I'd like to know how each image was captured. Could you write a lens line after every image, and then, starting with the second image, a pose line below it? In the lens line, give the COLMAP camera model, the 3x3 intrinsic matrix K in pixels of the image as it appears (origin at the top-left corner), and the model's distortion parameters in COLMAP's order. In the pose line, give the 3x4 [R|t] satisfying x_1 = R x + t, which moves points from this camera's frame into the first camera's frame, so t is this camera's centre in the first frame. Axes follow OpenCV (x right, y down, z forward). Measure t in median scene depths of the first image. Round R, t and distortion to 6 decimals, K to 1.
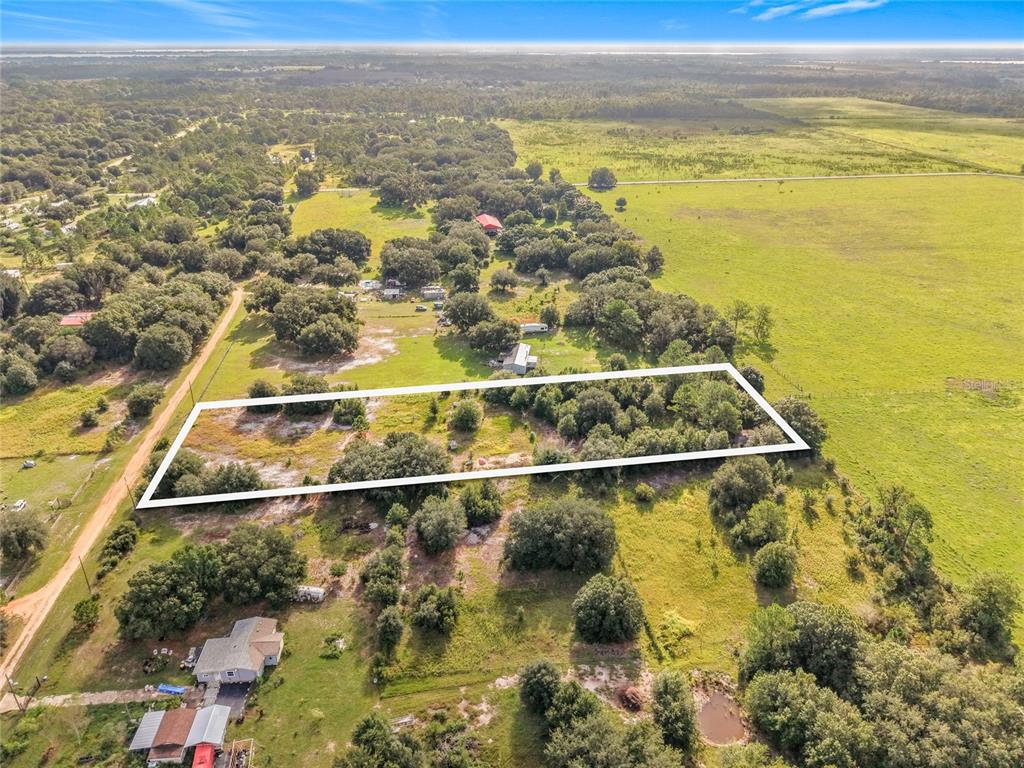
lens RADIAL K [[699.2, 0, 509.1], [0, 699.2, 386.4], [0, 0, 1]] dist [0.038189, -0.040924]
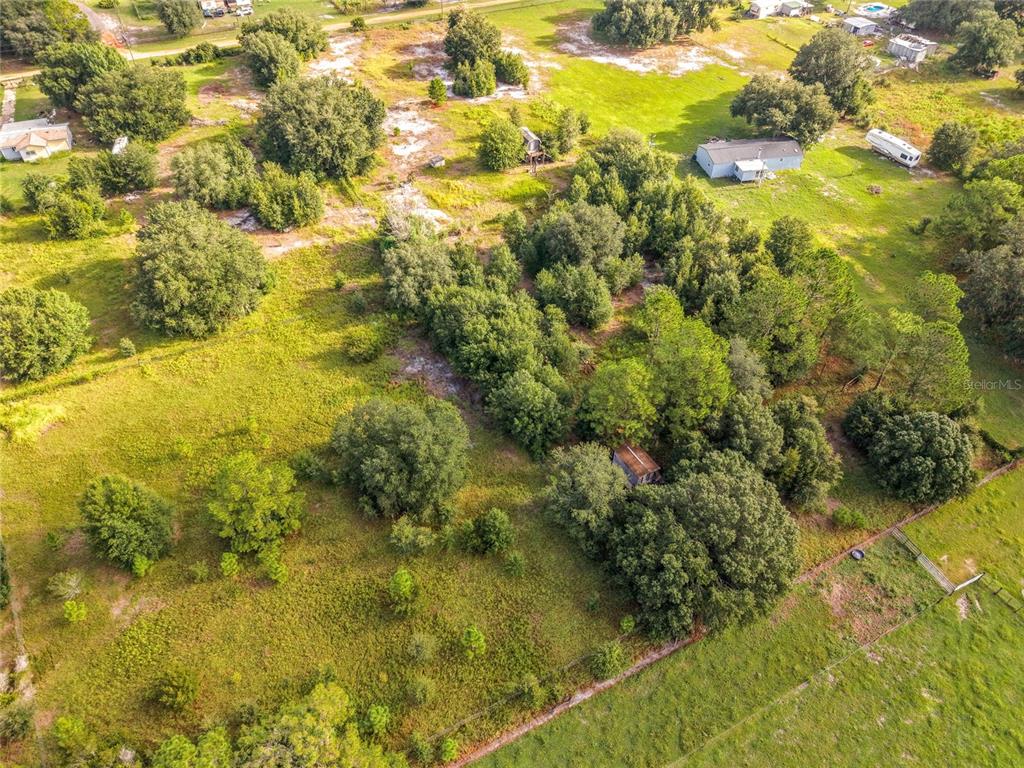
lens RADIAL K [[699.2, 0, 509.1], [0, 699.2, 386.4], [0, 0, 1]] dist [0.038189, -0.040924]
pose [[0.326644, 0.666846, -0.669791, 0.423169], [-0.424588, 0.736662, 0.526360, -0.113490], [0.844410, 0.112453, 0.523761, 0.545830]]
